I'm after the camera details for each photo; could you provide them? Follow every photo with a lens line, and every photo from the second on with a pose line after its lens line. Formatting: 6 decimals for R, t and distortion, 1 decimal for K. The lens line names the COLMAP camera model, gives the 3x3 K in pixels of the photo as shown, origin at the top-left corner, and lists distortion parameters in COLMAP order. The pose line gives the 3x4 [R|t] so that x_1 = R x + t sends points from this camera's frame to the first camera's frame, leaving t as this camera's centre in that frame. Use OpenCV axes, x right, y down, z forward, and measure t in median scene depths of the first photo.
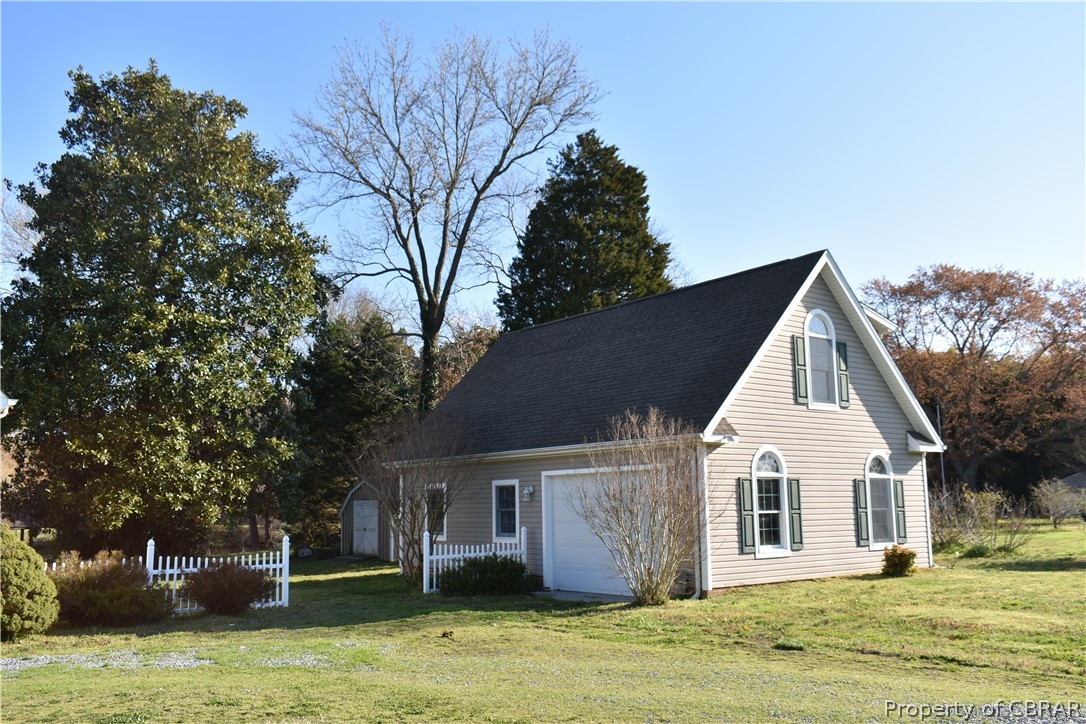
lens RADIAL K [[987.7, 0, 543.6], [0, 987.7, 362.9], [0, 0, 1]] dist [0.010918, 0.006086]
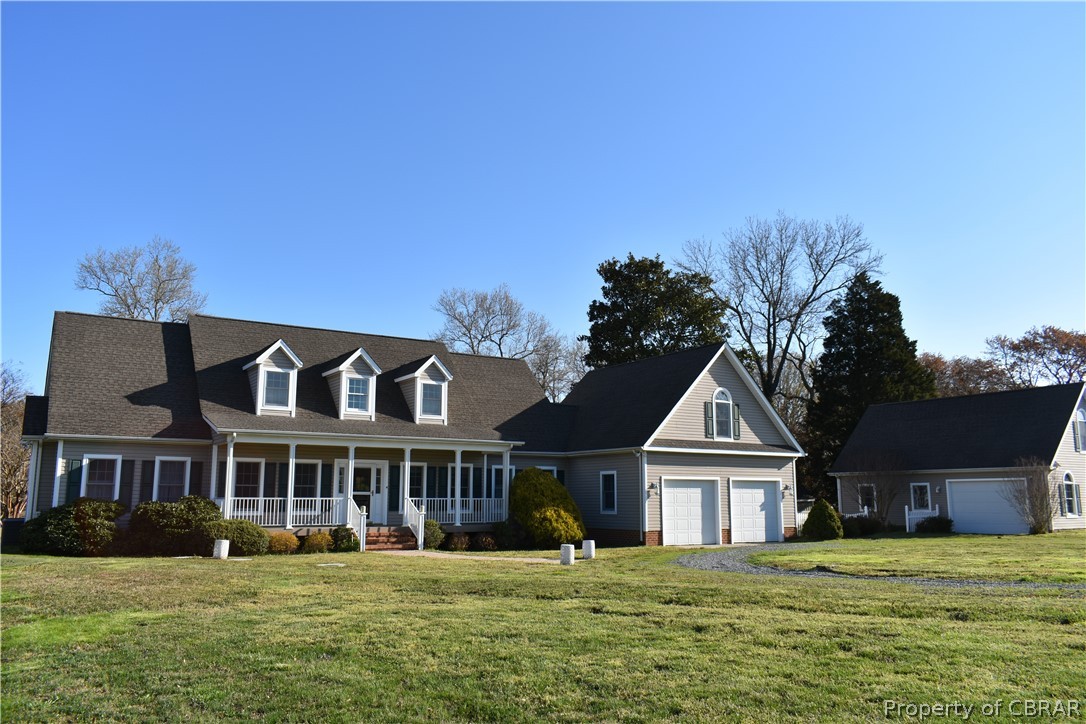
lens RADIAL K [[843.1, 0, 542.5], [0, 843.1, 361.7], [0, 0, 1]] dist [-0.008712, 0.001978]
pose [[0.994756, -0.001137, -0.102272, -0.373471], [0.000145, 0.999953, -0.009710, -0.071896], [0.102278, 0.009644, 0.994709, -0.515546]]
